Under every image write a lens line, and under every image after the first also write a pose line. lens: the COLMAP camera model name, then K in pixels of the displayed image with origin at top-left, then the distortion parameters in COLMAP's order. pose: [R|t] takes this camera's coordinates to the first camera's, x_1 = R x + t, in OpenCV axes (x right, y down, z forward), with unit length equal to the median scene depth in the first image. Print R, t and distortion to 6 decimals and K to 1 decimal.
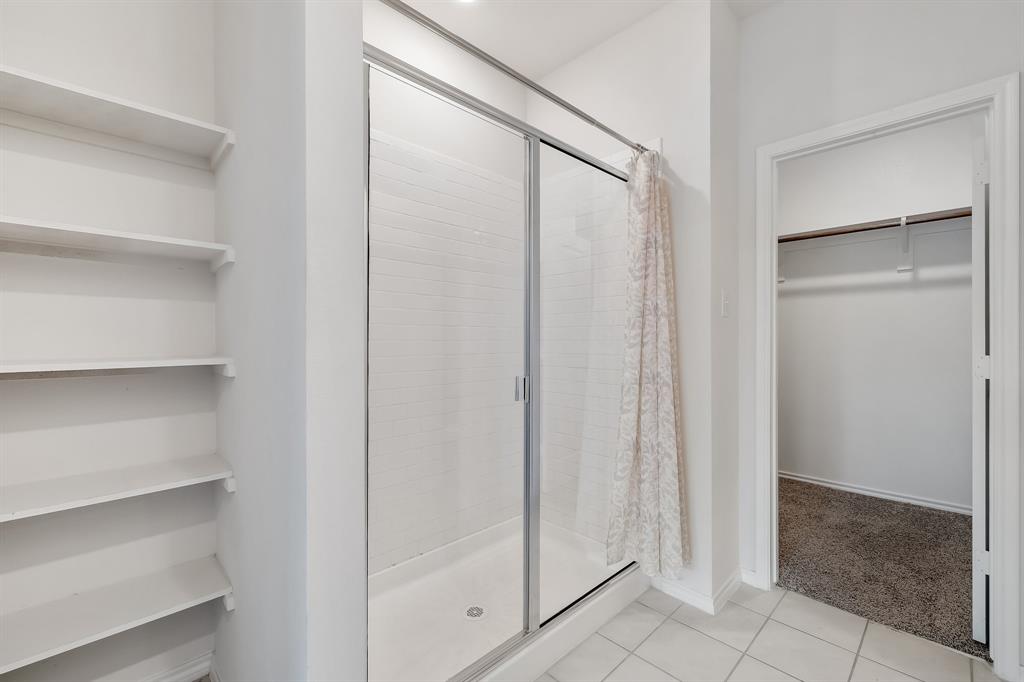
lens RADIAL K [[438.5, 0, 512.0], [0, 438.5, 341.0], [0, 0, 1]] dist [0.000664, -0.000267]
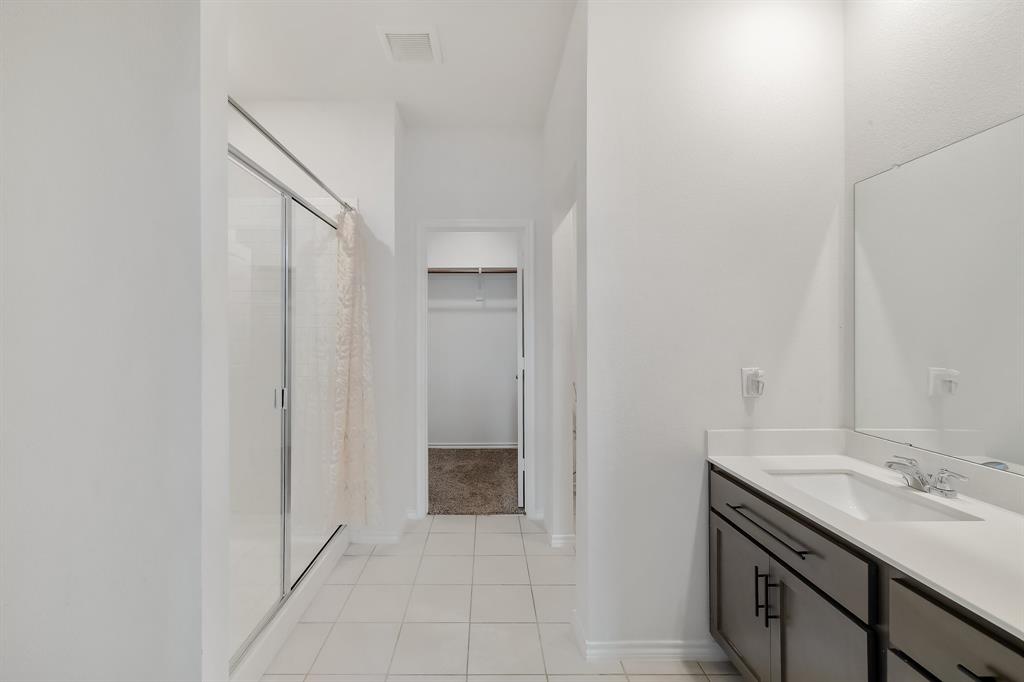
lens RADIAL K [[448.6, 0, 483.4], [0, 448.6, 334.1], [0, 0, 1]] dist [-0.001942, -0.000377]
pose [[0.708591, 0.001607, 0.705617, -0.368340], [0.002597, 0.999985, -0.004886, -0.051667], [-0.705614, 0.005294, 0.708576, -0.235474]]
